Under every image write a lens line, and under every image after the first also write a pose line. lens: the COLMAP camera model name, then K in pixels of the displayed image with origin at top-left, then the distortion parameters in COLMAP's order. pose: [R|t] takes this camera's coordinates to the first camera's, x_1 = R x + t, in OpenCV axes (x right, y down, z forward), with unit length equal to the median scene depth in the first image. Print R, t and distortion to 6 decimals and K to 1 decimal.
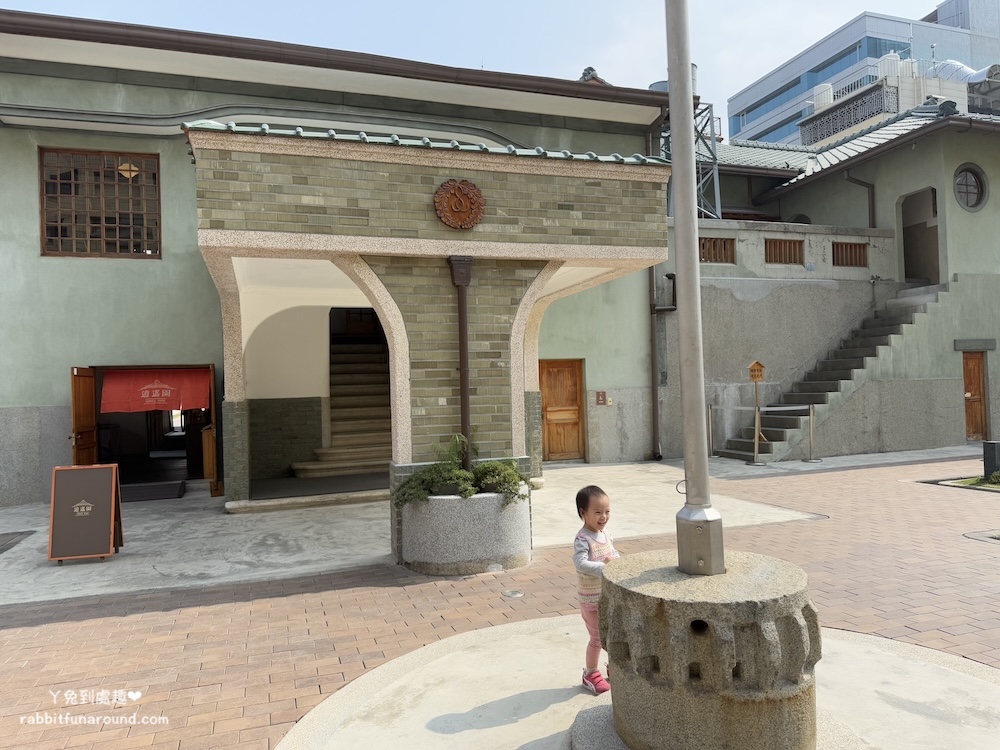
lens RADIAL K [[713.5, 0, 500.1], [0, 713.5, 372.9], [0, 0, 1]] dist [0.050080, -0.069048]
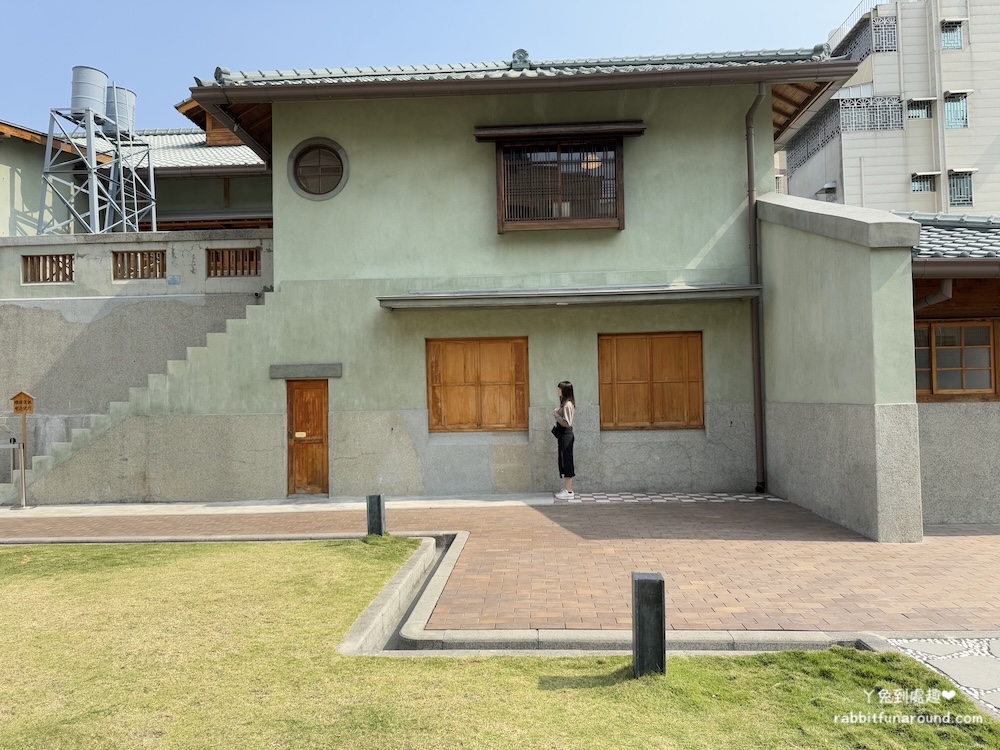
lens RADIAL K [[713.5, 0, 501.0], [0, 713.5, 376.6], [0, 0, 1]] dist [0.050080, -0.069048]
pose [[0.927829, 0.001323, -0.373004, 1.161667], [-0.002827, 0.999990, -0.003485, -0.031622], [0.372996, 0.004288, 0.927823, 0.362574]]
